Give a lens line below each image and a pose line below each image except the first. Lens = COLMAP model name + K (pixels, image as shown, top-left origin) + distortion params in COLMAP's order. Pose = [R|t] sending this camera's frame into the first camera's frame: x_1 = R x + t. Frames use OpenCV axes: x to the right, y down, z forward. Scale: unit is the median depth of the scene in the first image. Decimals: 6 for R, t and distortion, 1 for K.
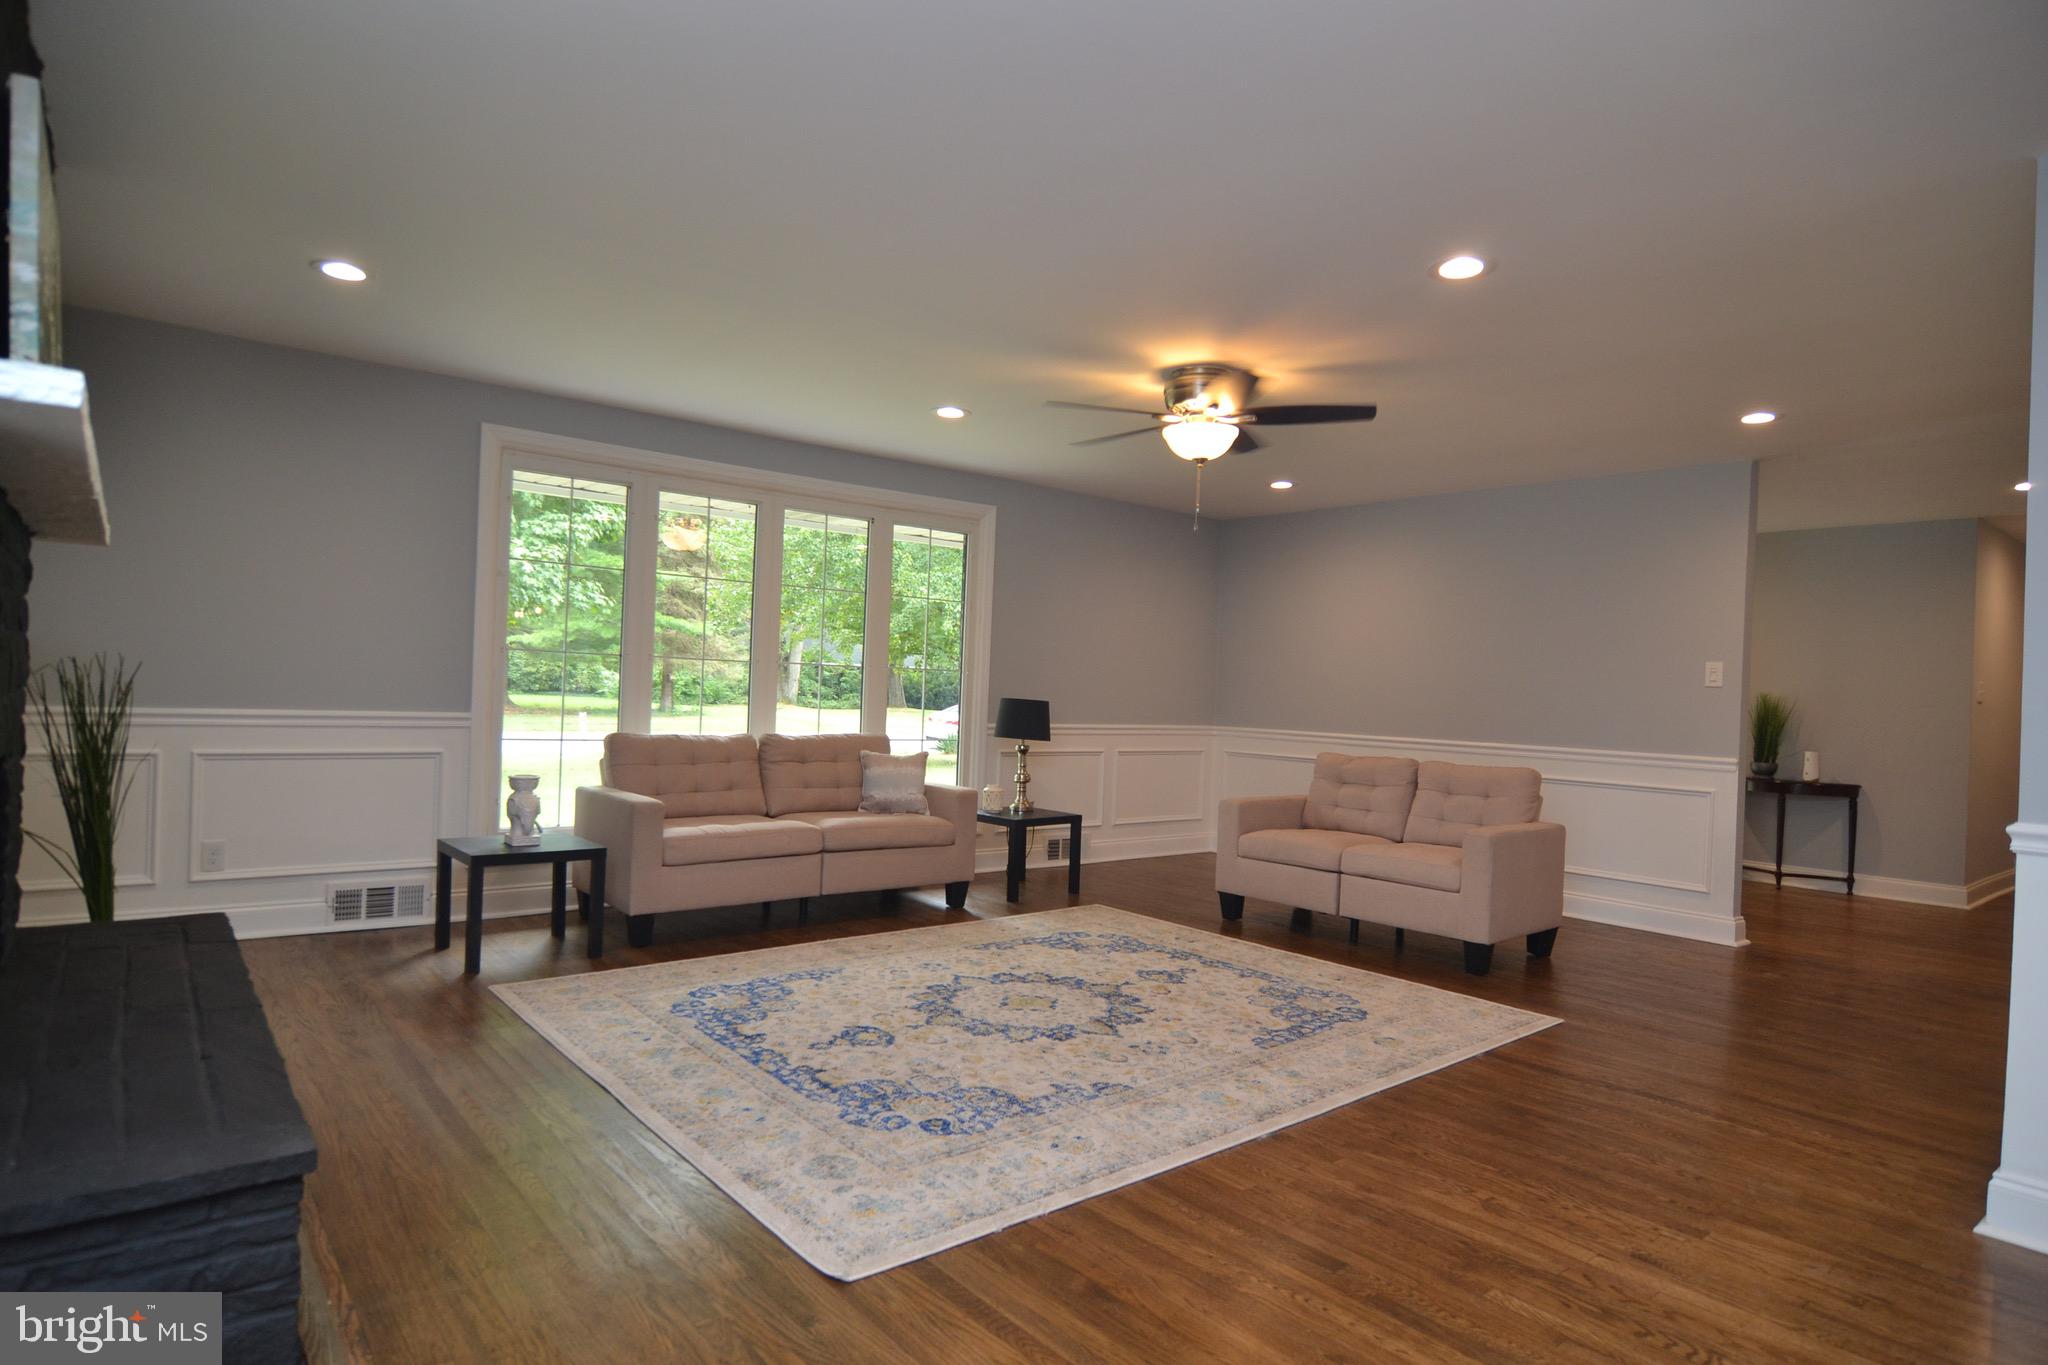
lens RADIAL K [[1113.6, 0, 1019.2], [0, 1113.6, 697.7], [0, 0, 1]] dist [-0.006490, -0.010913]
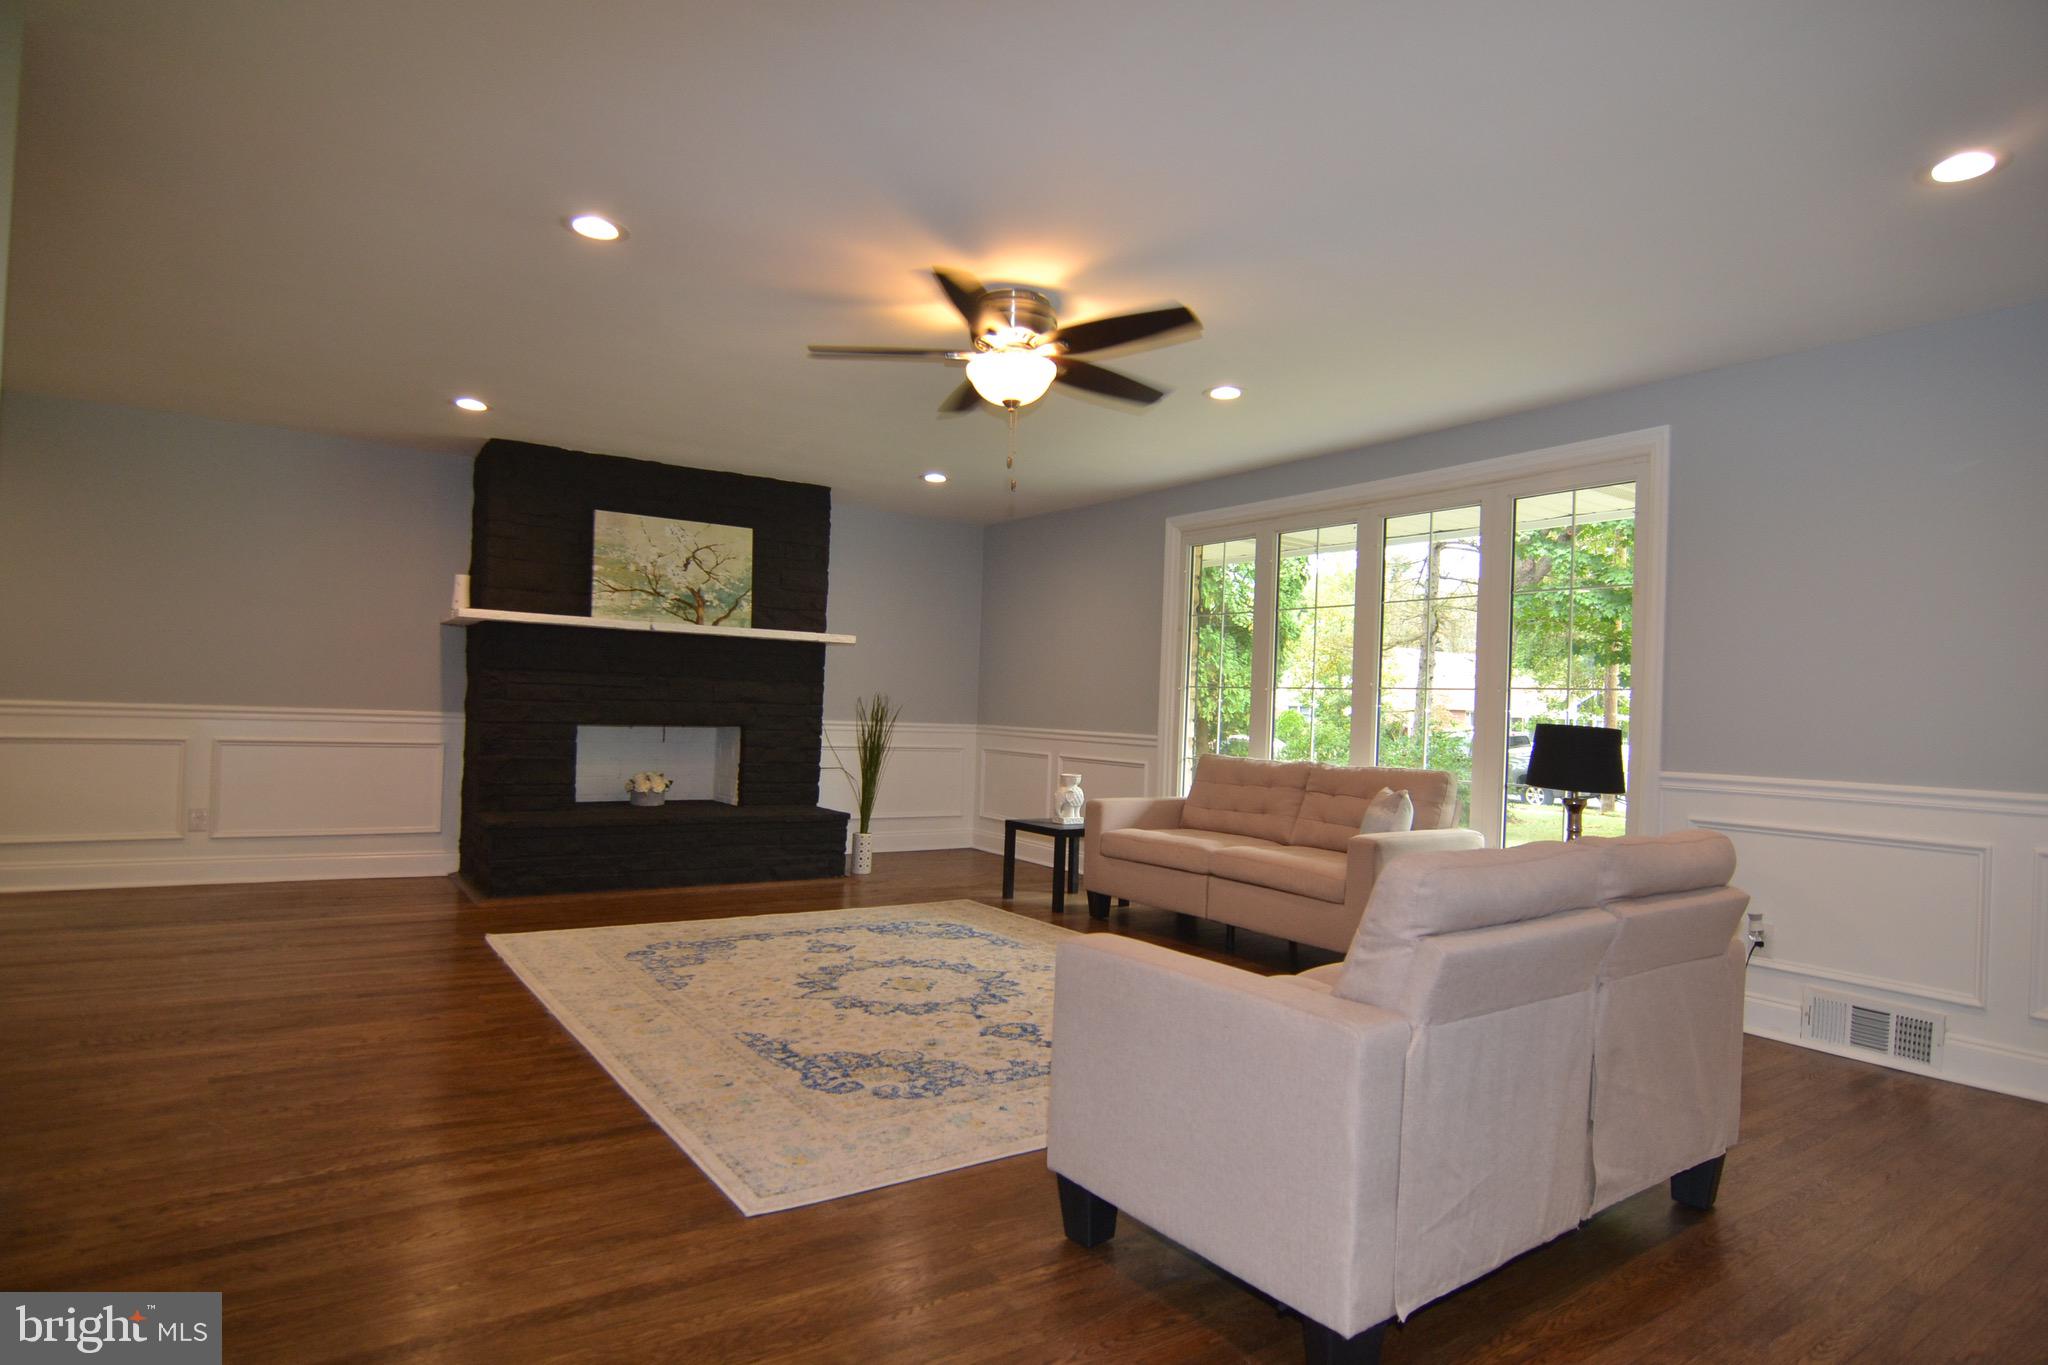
lens RADIAL K [[1113.6, 0, 1019.2], [0, 1113.6, 697.7], [0, 0, 1]] dist [-0.006490, -0.010913]
pose [[-0.085079, -0.050177, -0.995110, 1.068871], [-0.046827, 0.997829, -0.046311, 0.047154], [0.995273, 0.042658, -0.087244, 1.188261]]
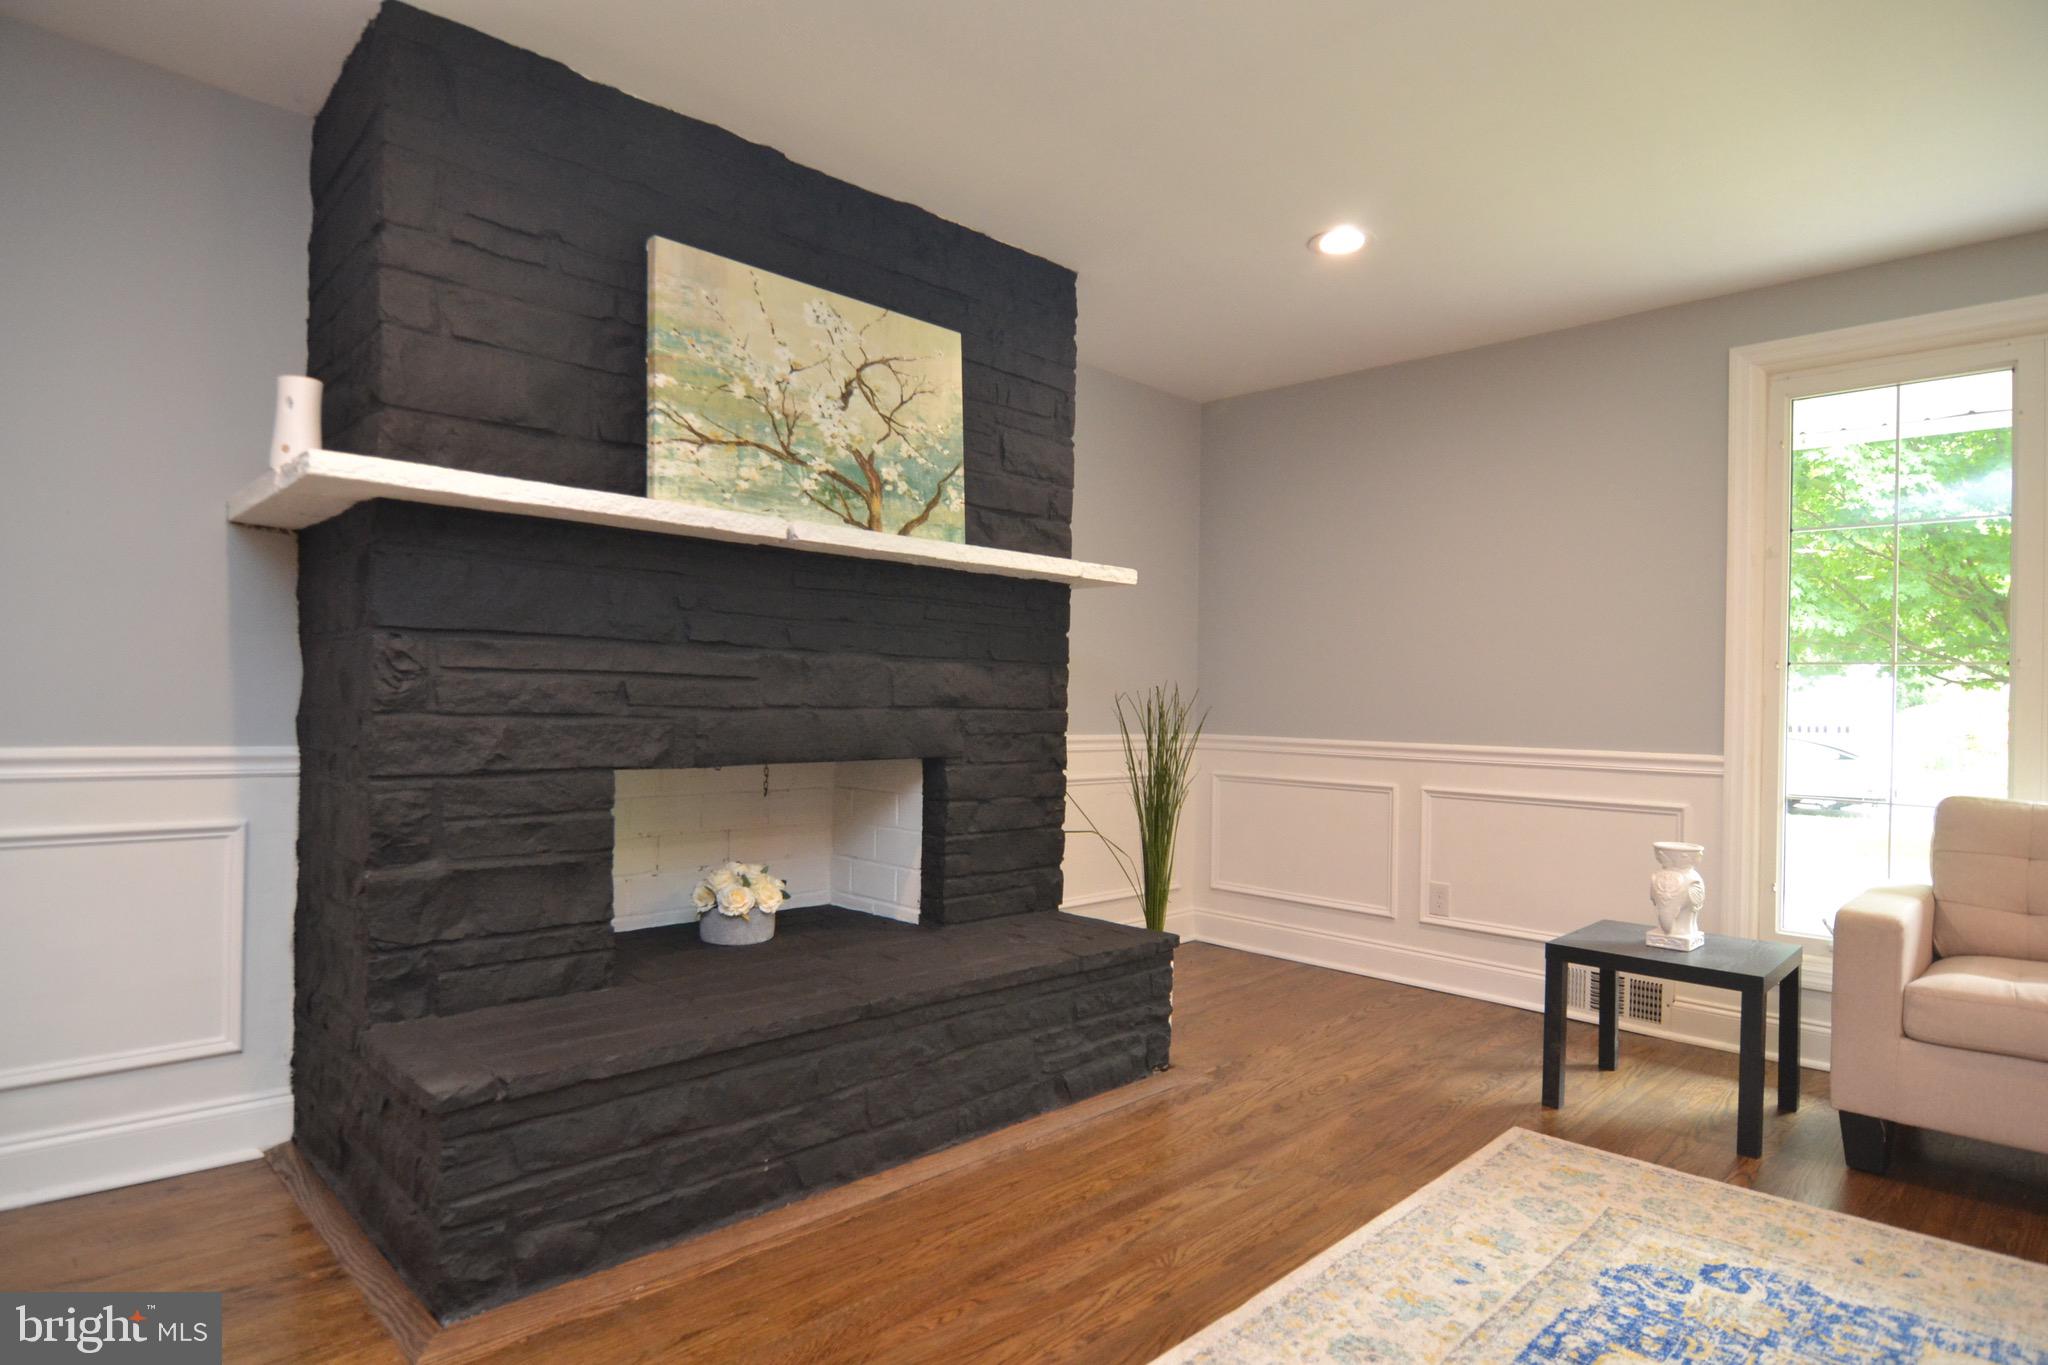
lens RADIAL K [[1113.6, 0, 1019.2], [0, 1113.6, 697.7], [0, 0, 1]] dist [-0.006490, -0.010913]
pose [[0.094146, -0.039557, -0.994772, 0.214870], [-0.022922, 0.998859, -0.041889, 0.020710], [0.995294, 0.026746, 0.093132, 0.605333]]
